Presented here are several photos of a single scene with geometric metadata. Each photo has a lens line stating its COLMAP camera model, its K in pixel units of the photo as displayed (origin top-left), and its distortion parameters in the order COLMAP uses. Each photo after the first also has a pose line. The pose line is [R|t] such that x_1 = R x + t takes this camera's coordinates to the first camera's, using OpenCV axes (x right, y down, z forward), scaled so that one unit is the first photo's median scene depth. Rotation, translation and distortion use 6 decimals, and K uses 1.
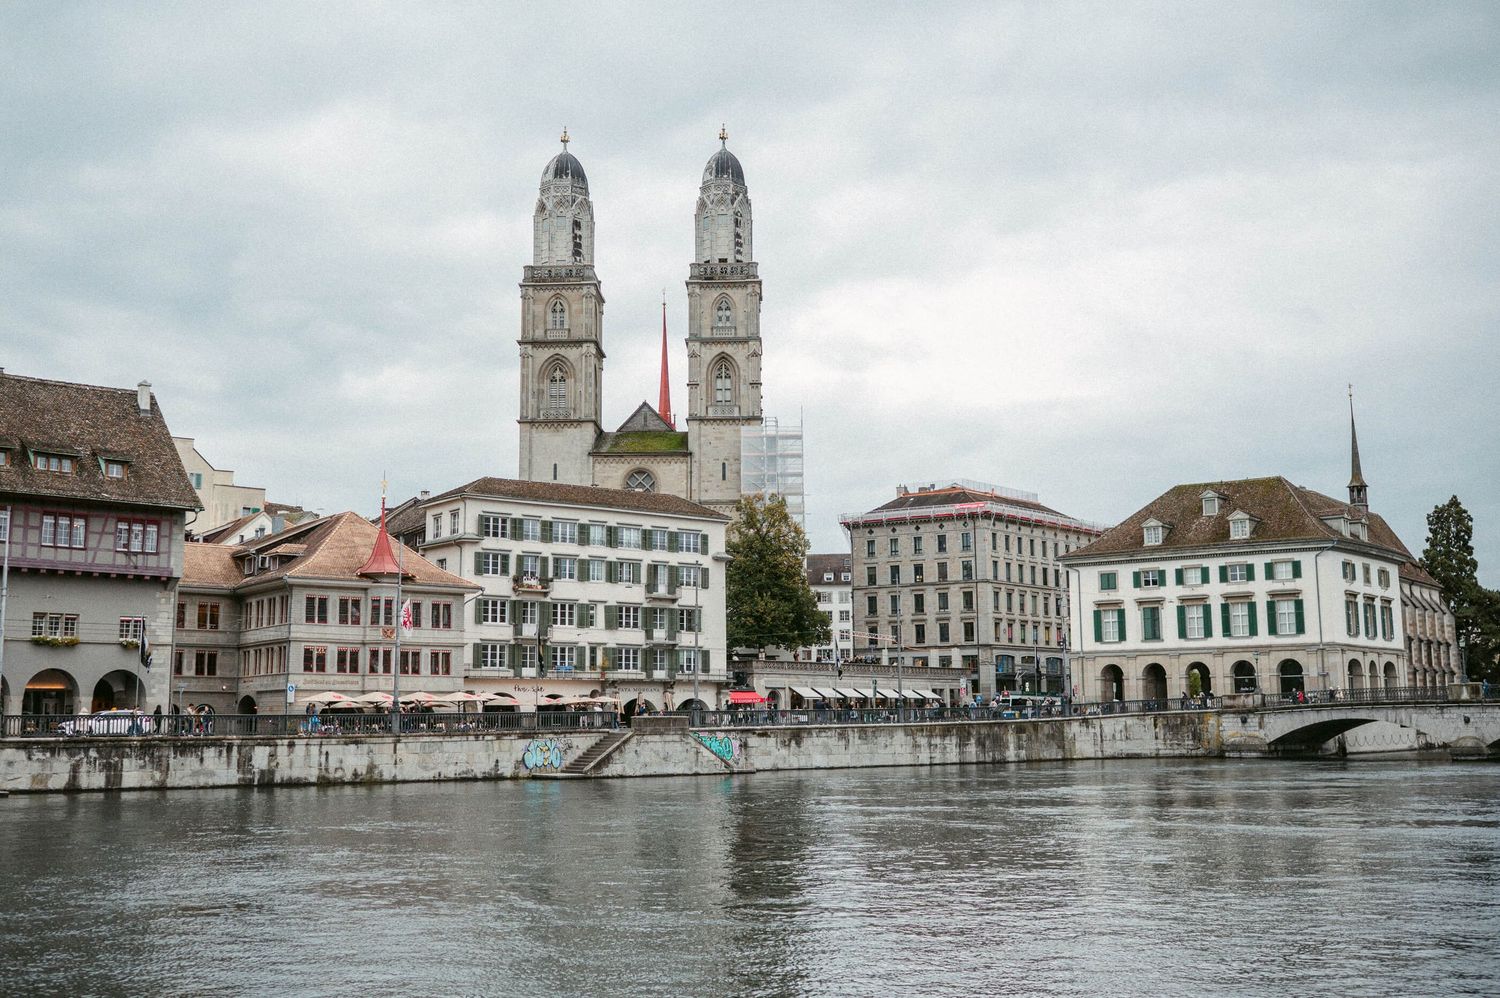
lens RADIAL K [[1556.5, 0, 699.7], [0, 1556.5, 480.6], [0, 0, 1]] dist [-0.038020, 0.000000]
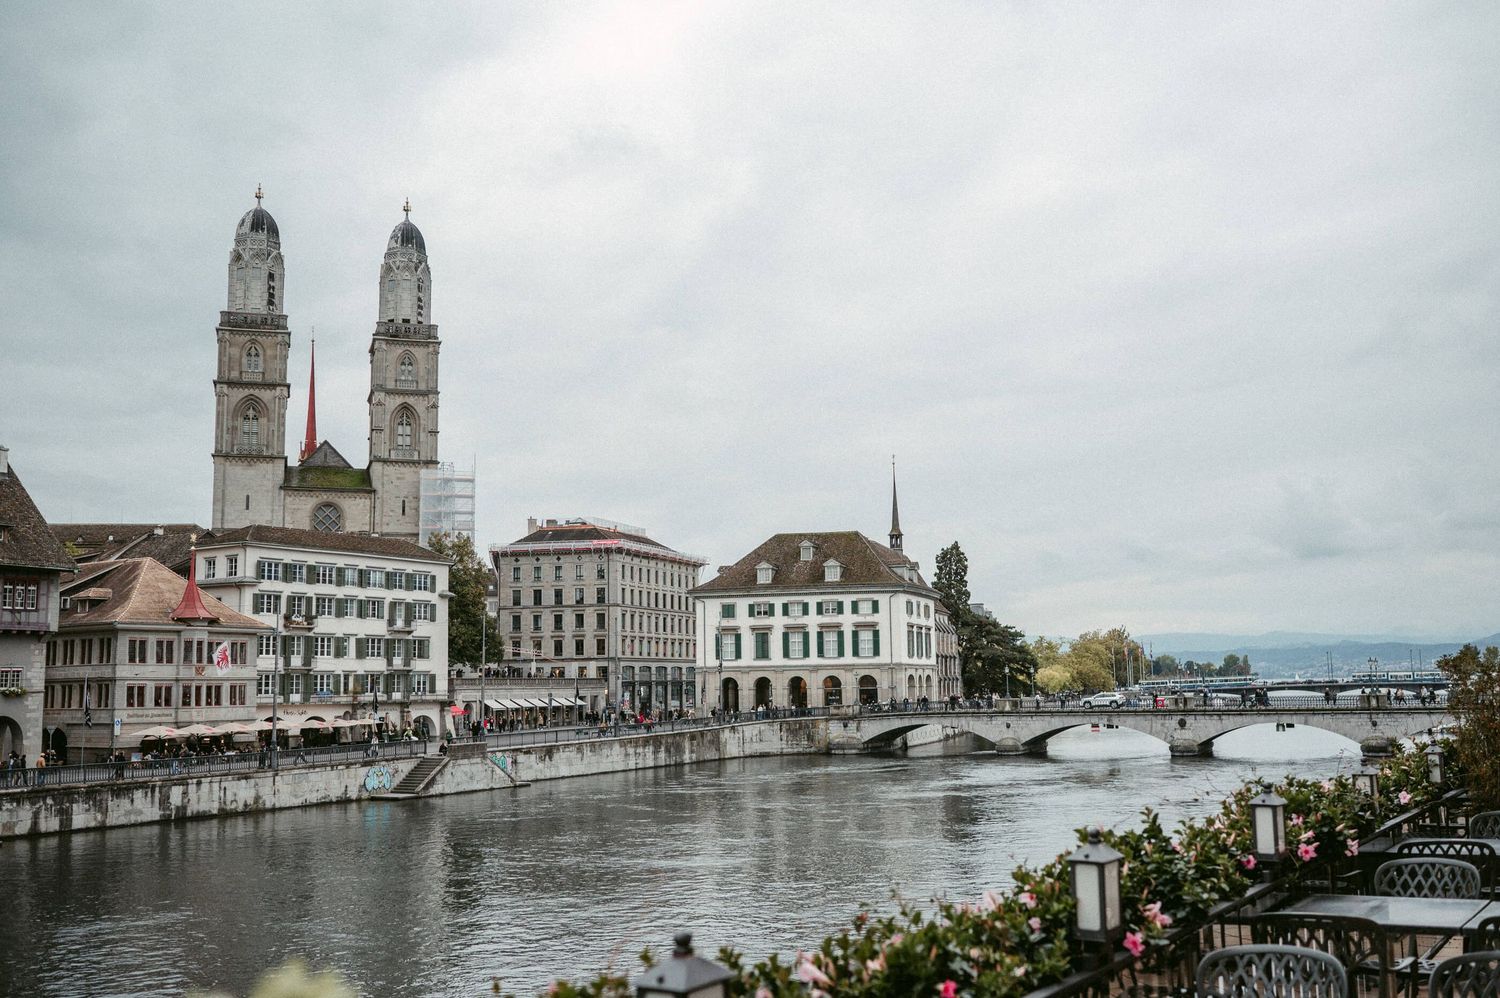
lens RADIAL K [[1428.3, 0, 751.1], [0, 1428.3, 511.4], [0, 0, 1]] dist [-0.037695, 0.000000]
pose [[0.928473, 0.034684, 0.369777, -0.186785], [-0.045029, 0.998798, 0.019378, -0.048562], [-0.368660, -0.034642, 0.928918, -0.089763]]
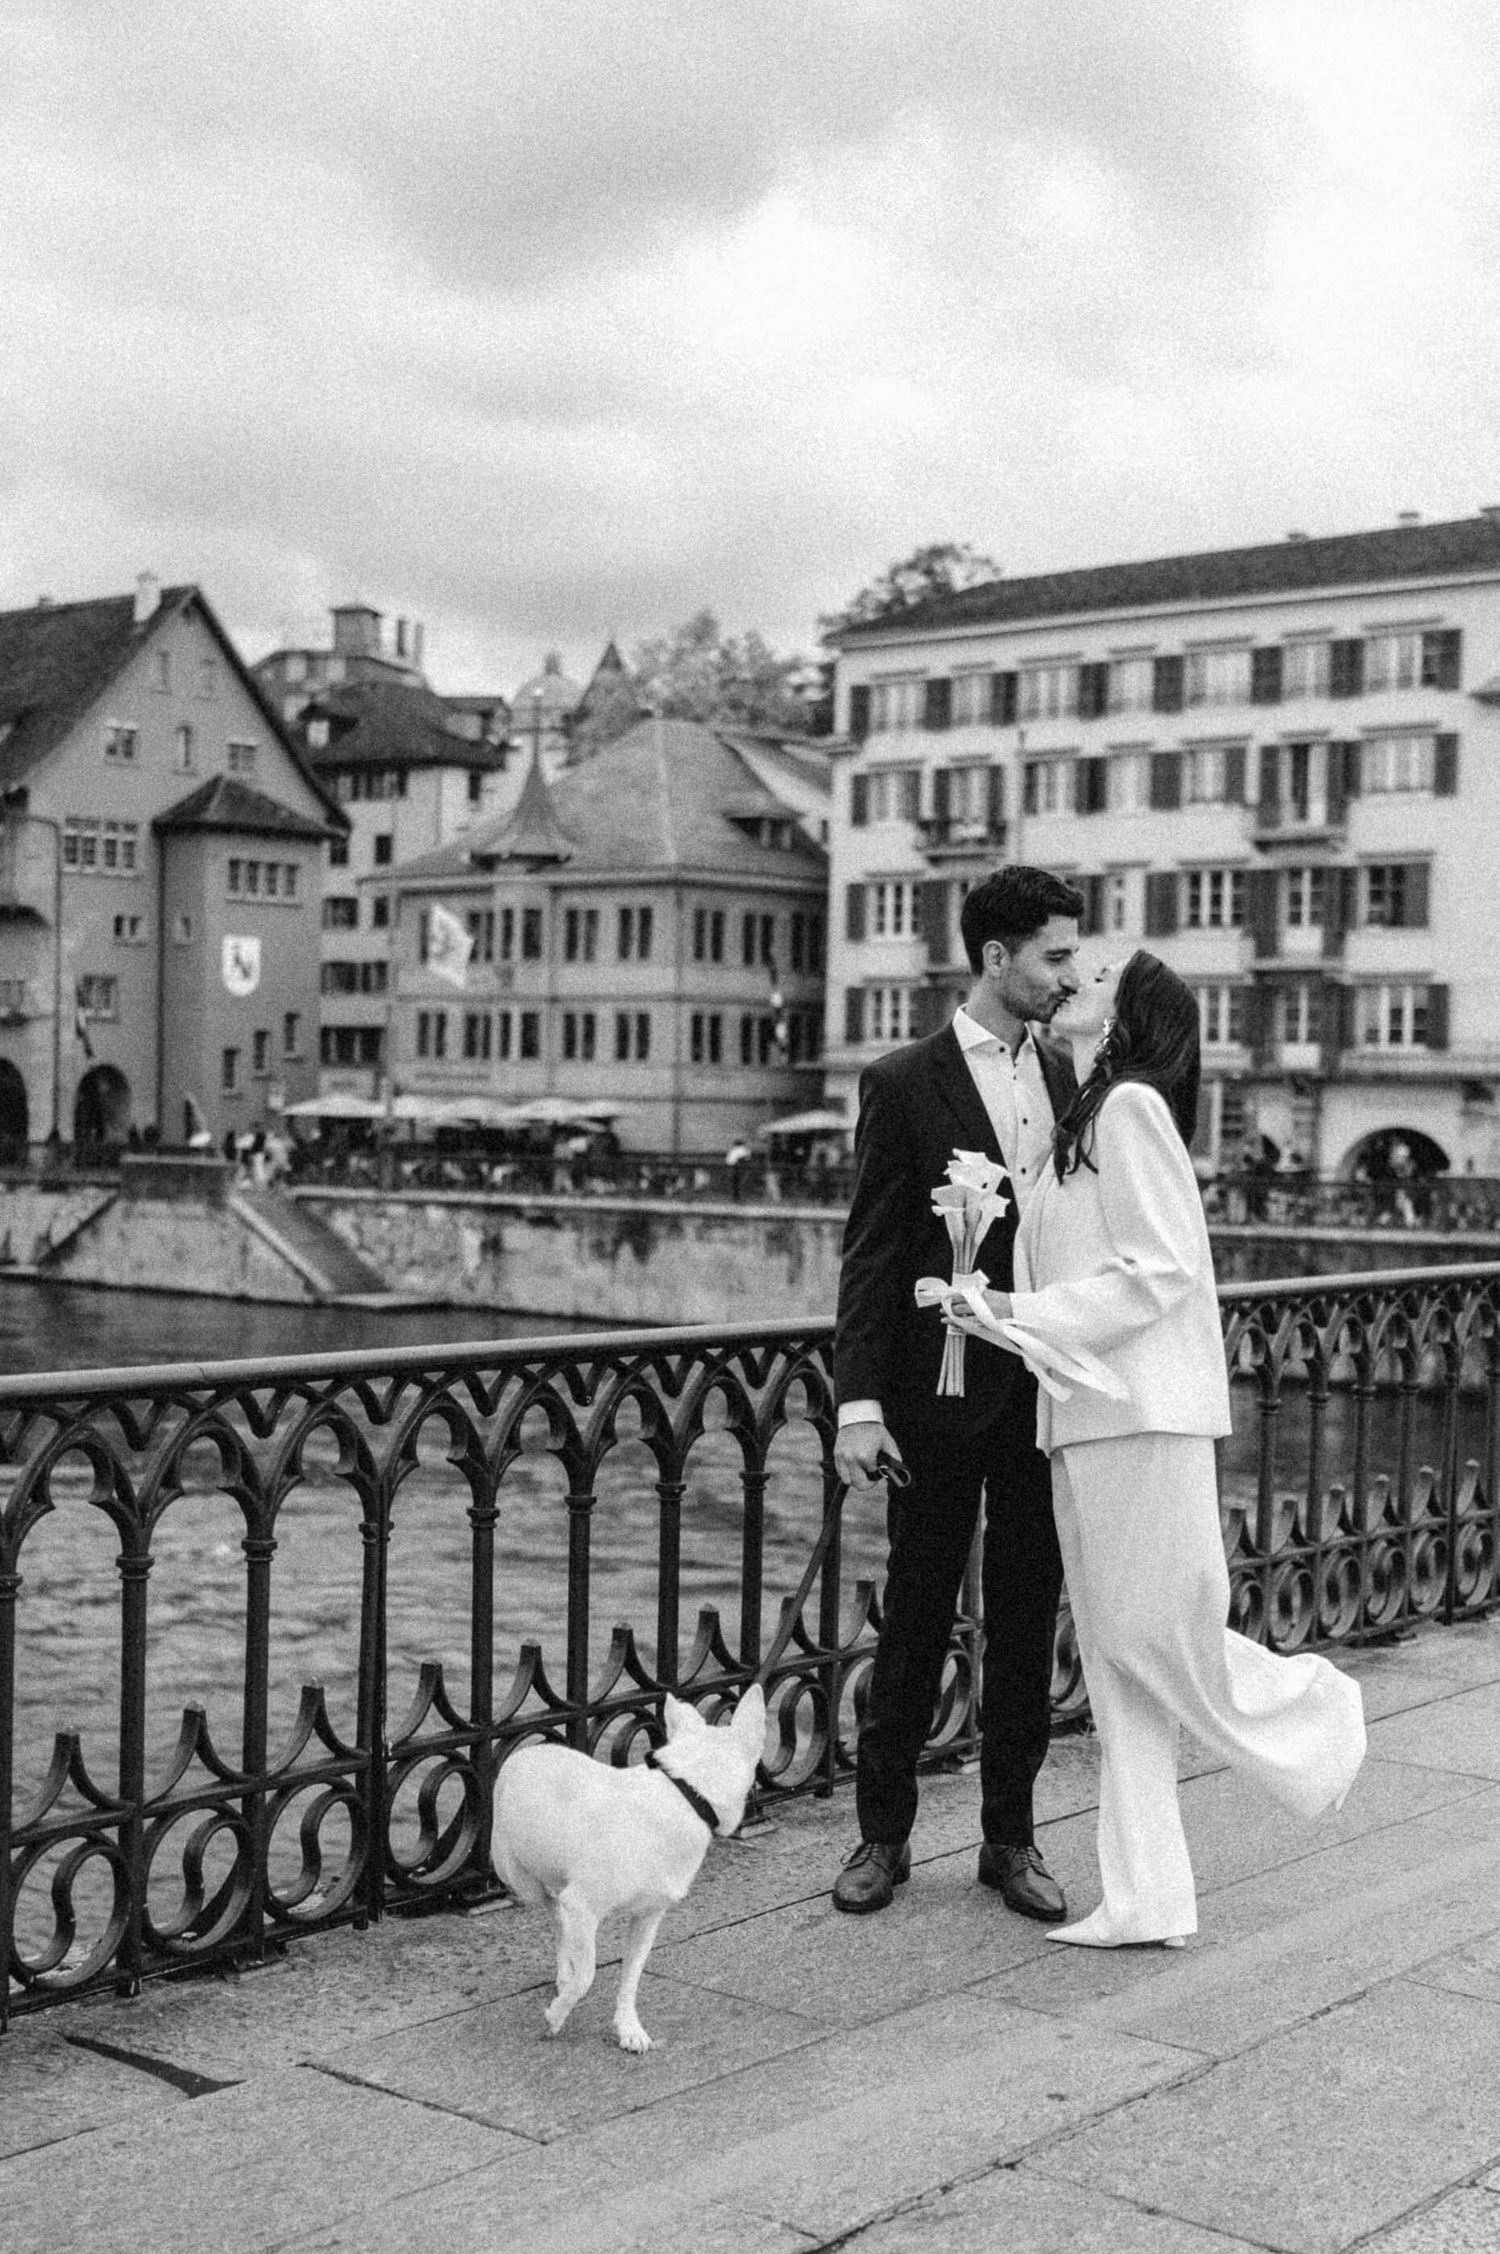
lens RADIAL K [[3084.1, 0, 739.8], [0, 3084.1, 1132.8], [0, 0, 1]] dist [-0.015662, 0.000000]
pose [[0.160296, 0.023743, -0.986783, 0.667779], [0.128729, 0.990670, 0.044748, 0.098447], [0.978639, -0.134201, 0.155744, 0.799078]]
